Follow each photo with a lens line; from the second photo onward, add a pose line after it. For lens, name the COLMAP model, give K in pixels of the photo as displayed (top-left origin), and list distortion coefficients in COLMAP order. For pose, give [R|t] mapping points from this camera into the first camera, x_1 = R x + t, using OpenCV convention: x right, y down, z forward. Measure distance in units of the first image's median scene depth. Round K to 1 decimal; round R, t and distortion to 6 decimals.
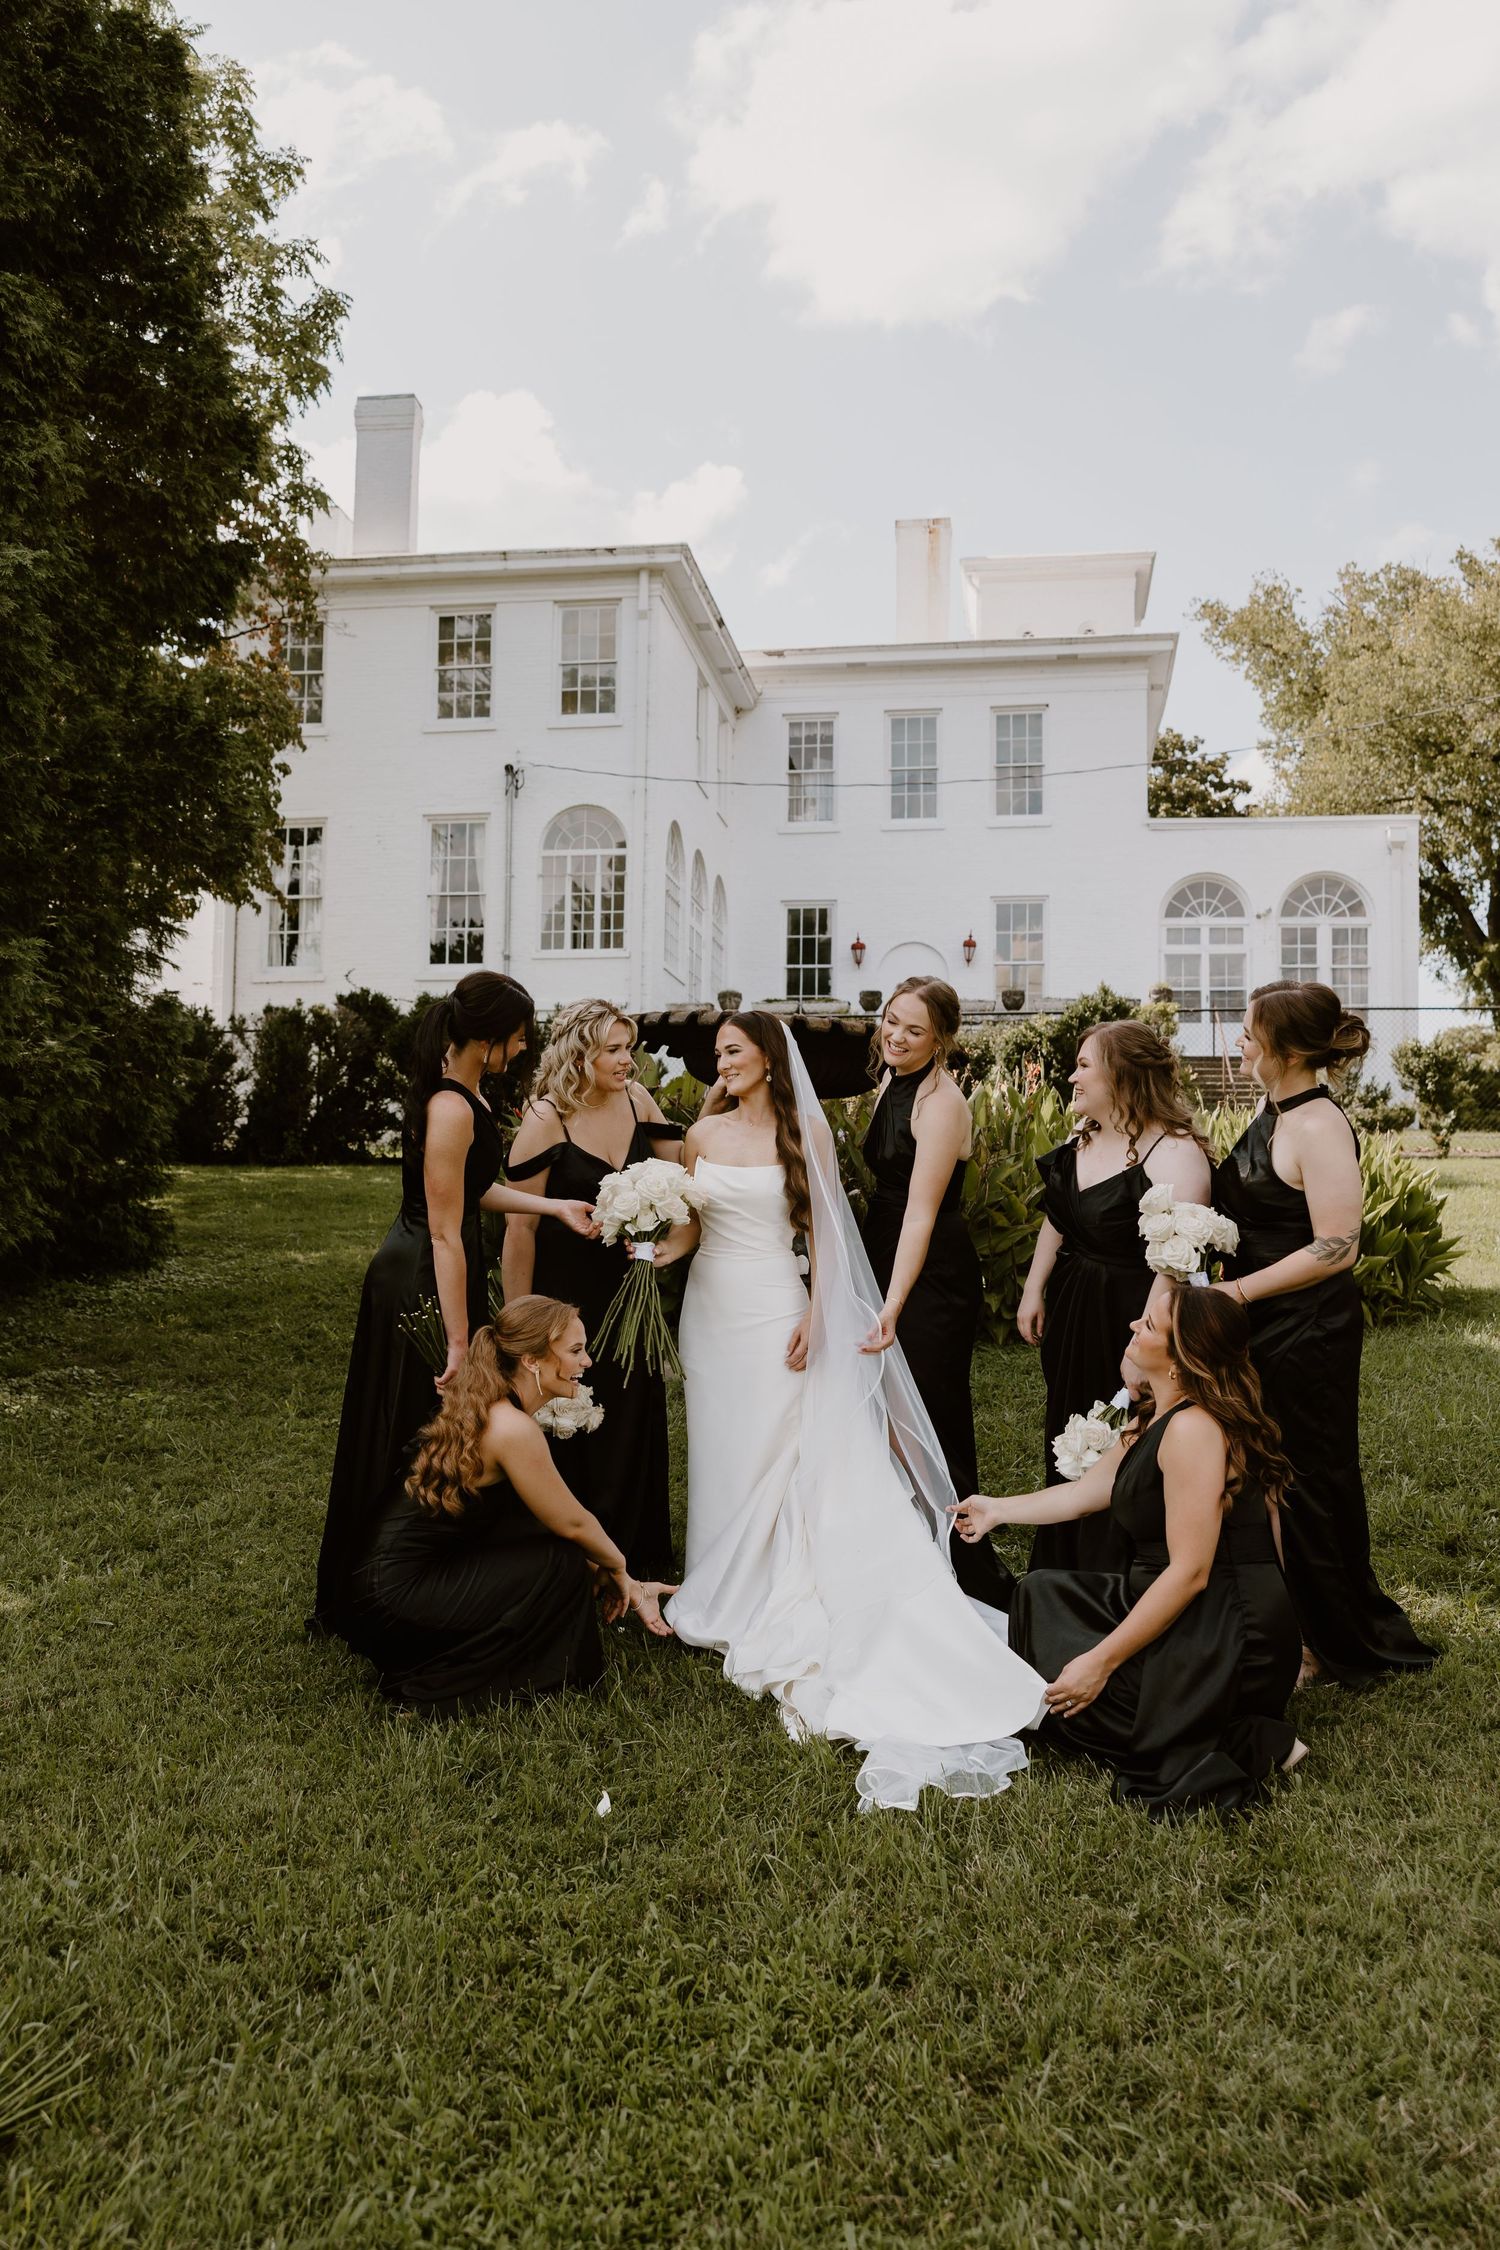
lens RADIAL K [[1936.7, 0, 751.2], [0, 1936.7, 1127.3], [0, 0, 1]] dist [0.000731, 0.016460]
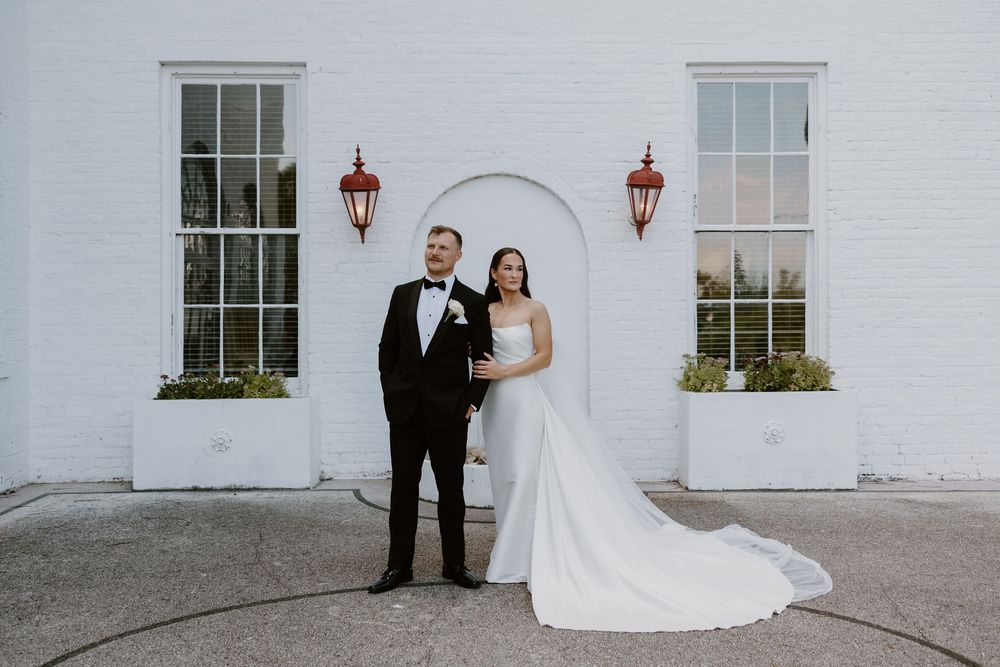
lens RADIAL K [[824.0, 0, 500.4], [0, 824.0, 332.4], [0, 0, 1]] dist [0.021050, -0.011553]
pose [[0.983784, -0.019000, 0.178348, 0.060965], [0.003500, 0.996217, 0.086828, -0.089948], [-0.179323, -0.084796, 0.980129, 0.961165]]
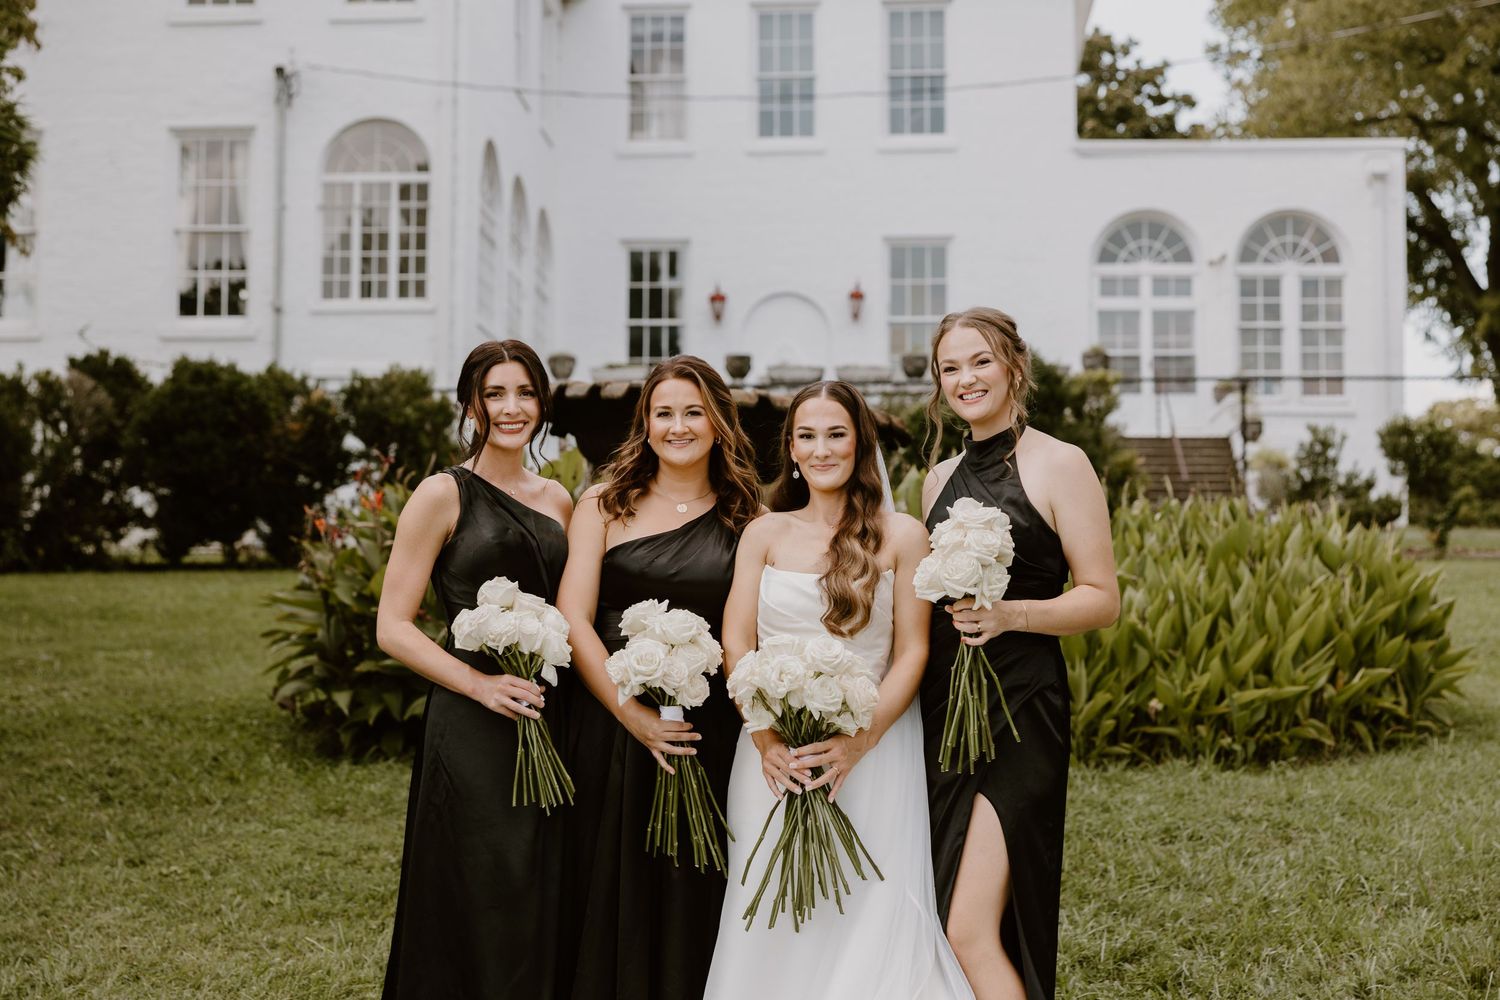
lens RADIAL K [[2493.5, 0, 743.6], [0, 2493.5, 505.6], [0, 0, 1]] dist [0.032496, 0.000000]
pose [[0.997084, -0.001279, 0.076305, -0.014459], [0.001923, 0.999963, -0.008357, 0.000984], [-0.076292, 0.008480, 0.997049, -0.029124]]
